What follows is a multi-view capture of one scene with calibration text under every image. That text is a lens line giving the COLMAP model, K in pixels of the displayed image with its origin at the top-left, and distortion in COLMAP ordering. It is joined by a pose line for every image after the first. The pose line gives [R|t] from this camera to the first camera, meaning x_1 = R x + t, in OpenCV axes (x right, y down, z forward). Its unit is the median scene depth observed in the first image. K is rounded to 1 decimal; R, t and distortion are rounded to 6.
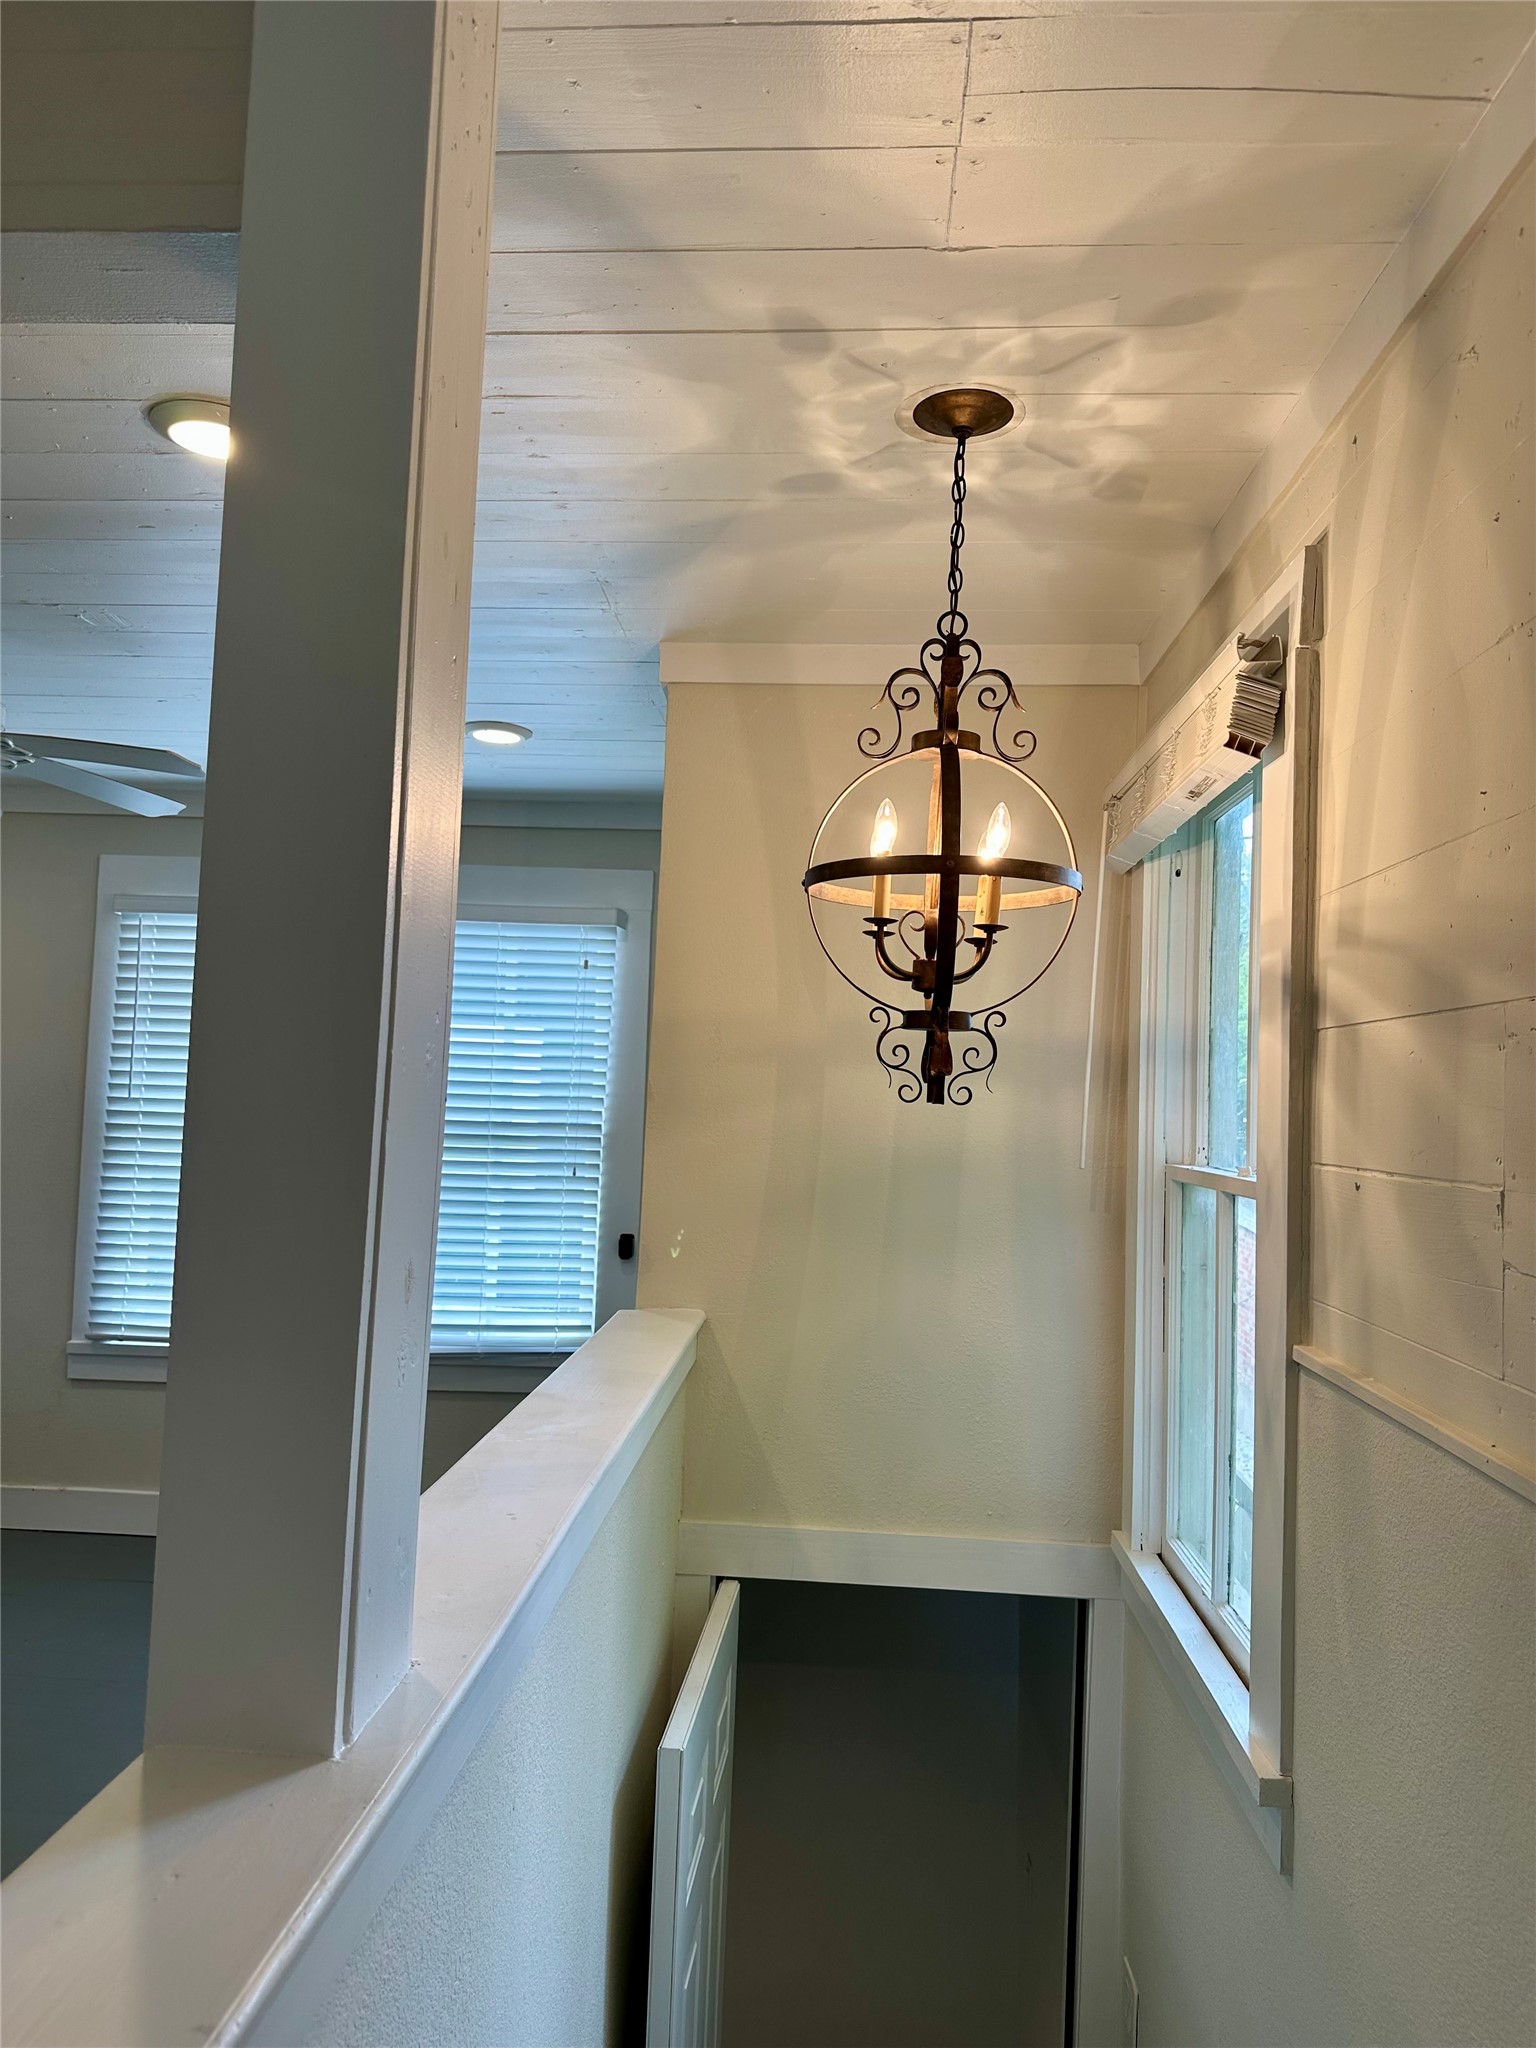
lens RADIAL K [[1451.2, 0, 768.0], [0, 1451.2, 1024.0], [0, 0, 1]] dist [-0.036848, -0.000617]
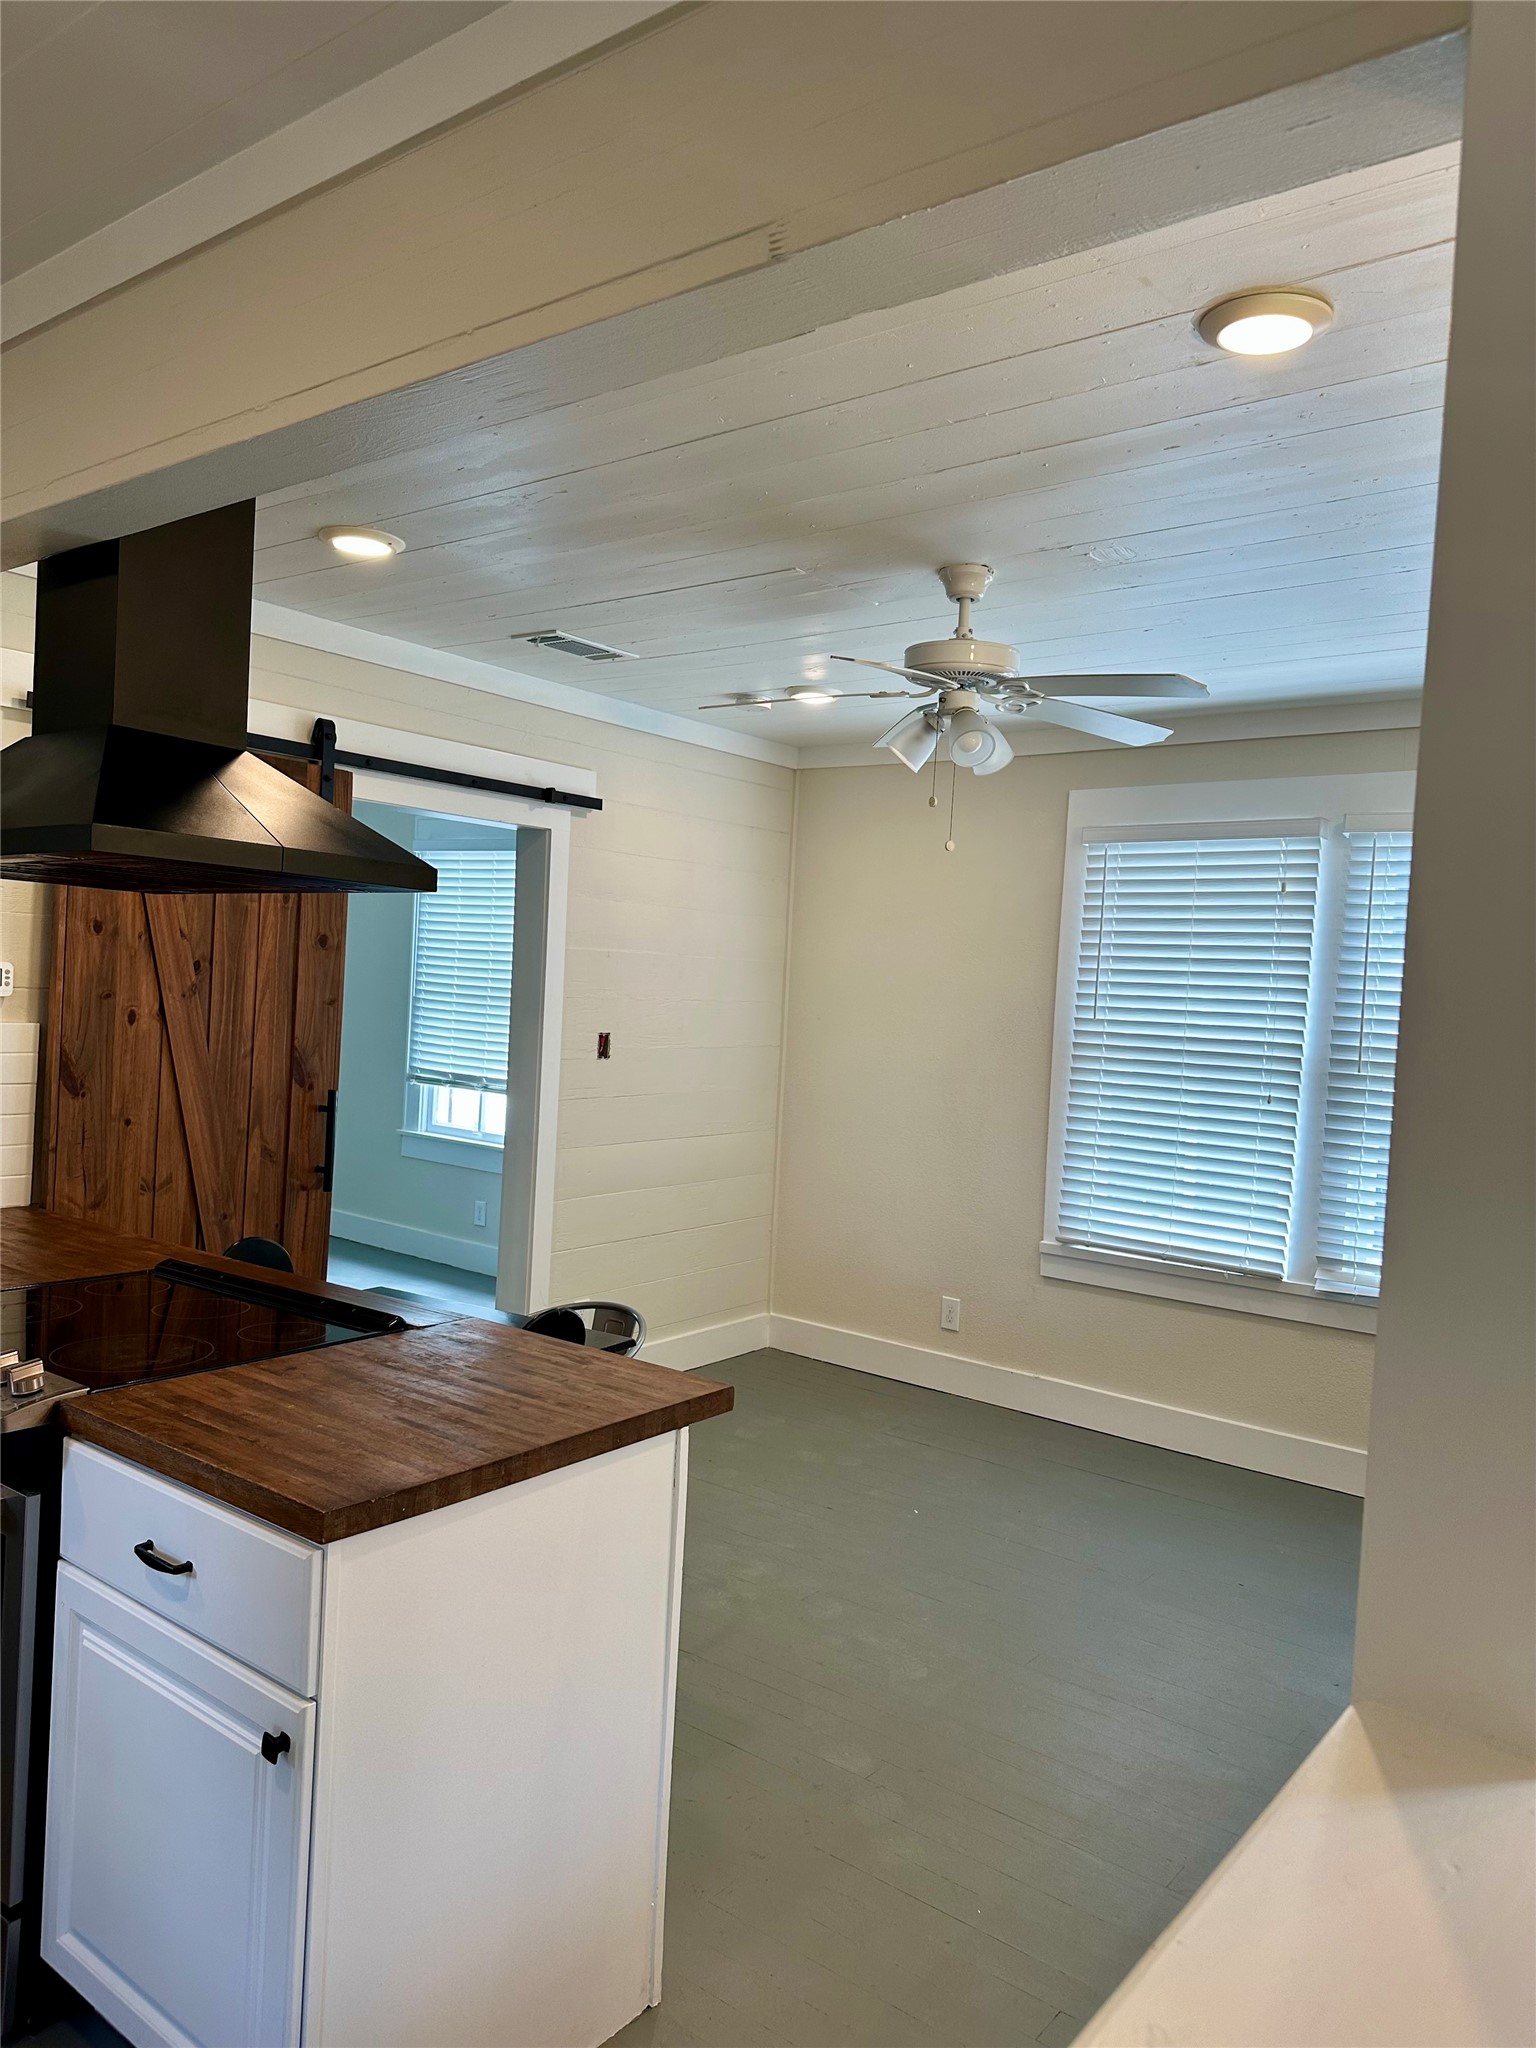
lens RADIAL K [[1409.5, 0, 767.4], [0, 1409.5, 1029.6], [0, 0, 1]] dist [0.003160, 0.000554]
pose [[0.827510, 0.027143, -0.560795, -0.123806], [0.005512, 0.998390, 0.056457, -0.002077], [0.561425, -0.049810, 0.826027, 0.015876]]
